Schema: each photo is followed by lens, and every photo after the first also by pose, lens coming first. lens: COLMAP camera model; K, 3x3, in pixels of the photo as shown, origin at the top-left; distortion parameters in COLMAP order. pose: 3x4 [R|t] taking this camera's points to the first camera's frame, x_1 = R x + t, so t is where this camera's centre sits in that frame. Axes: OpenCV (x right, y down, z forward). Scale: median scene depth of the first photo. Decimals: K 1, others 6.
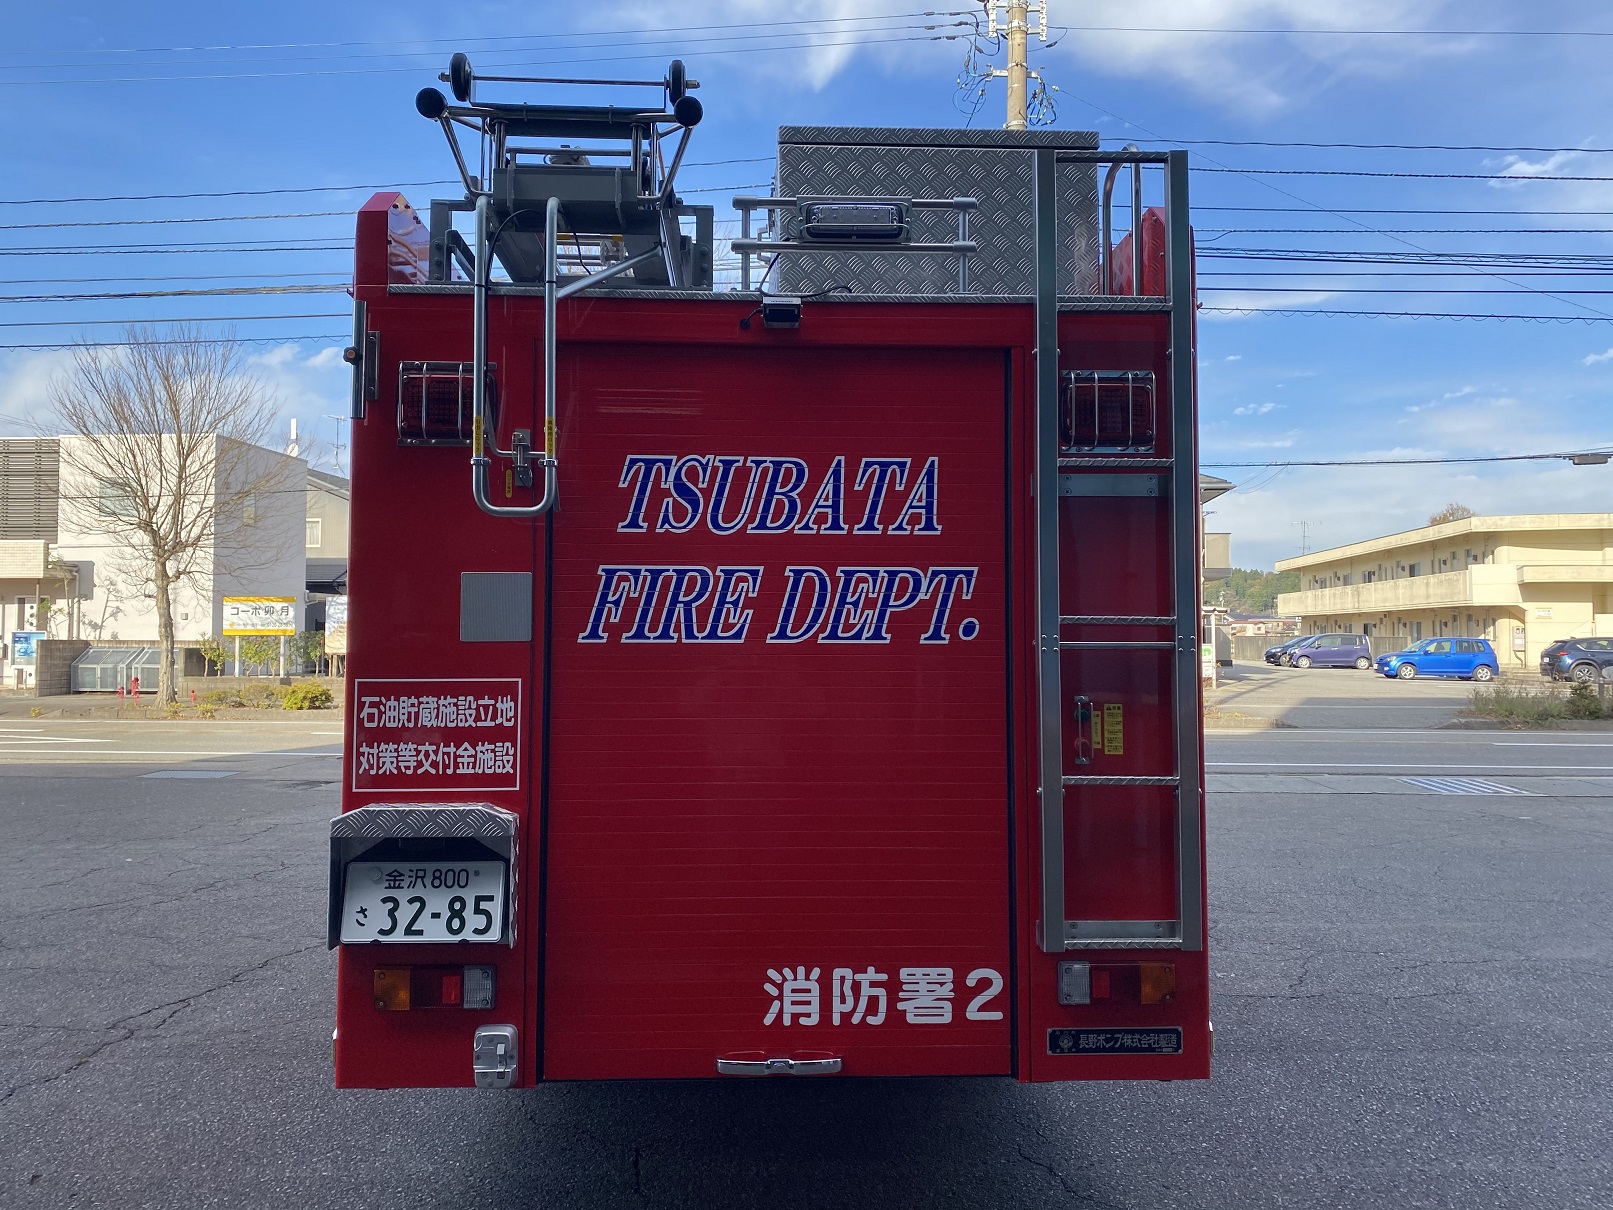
lens RADIAL K [[1235.5, 0, 805.2], [0, 1235.5, 594.8], [0, 0, 1]] dist [0.009021, -0.005047]
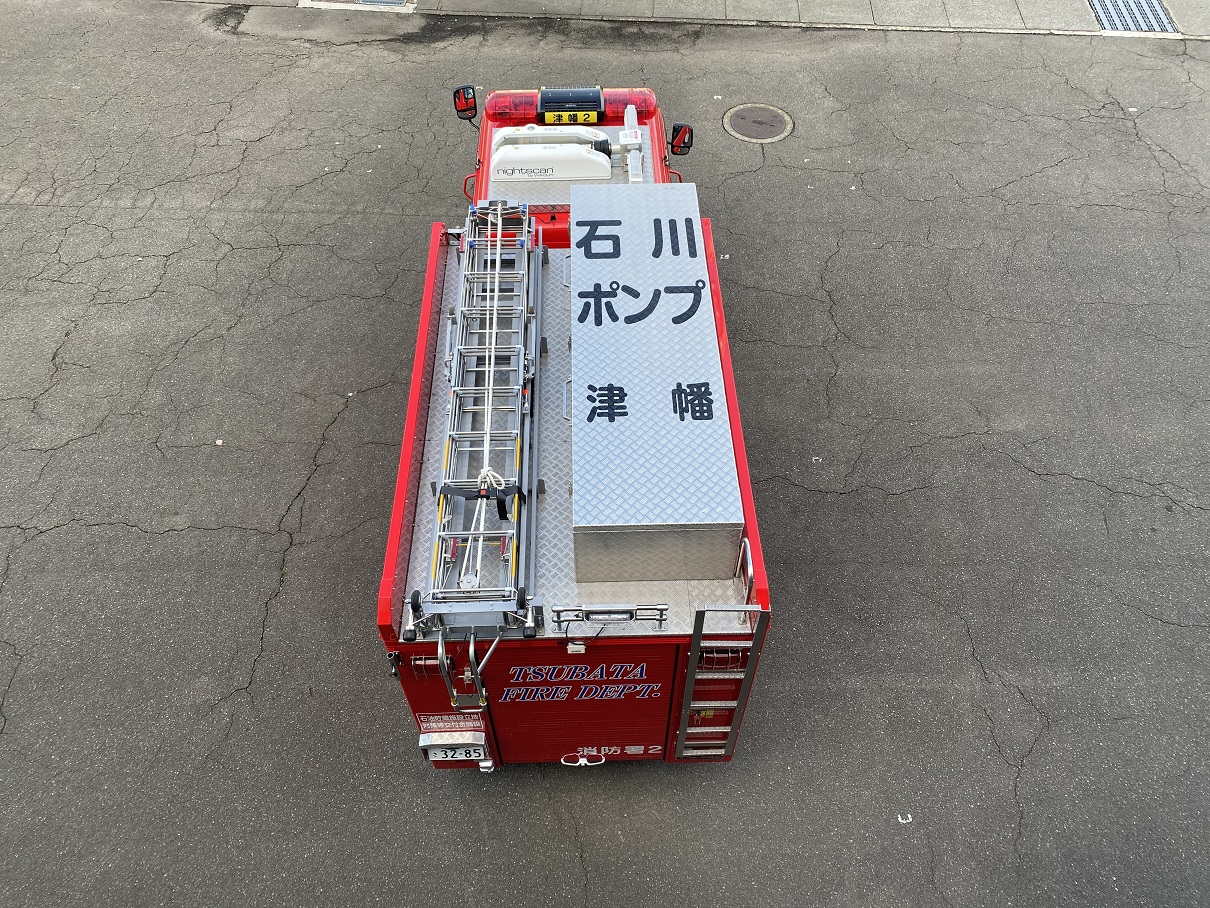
lens RADIAL K [[926.8, 0, 604.0], [0, 926.8, 446.3], [0, 0, 1]] dist [0.009021, -0.005047]
pose [[0.999798, 0.012302, -0.015919, 0.052272], [0.005979, 0.573824, 0.818957, -1.776381], [0.019209, -0.818886, 0.573634, 0.341509]]
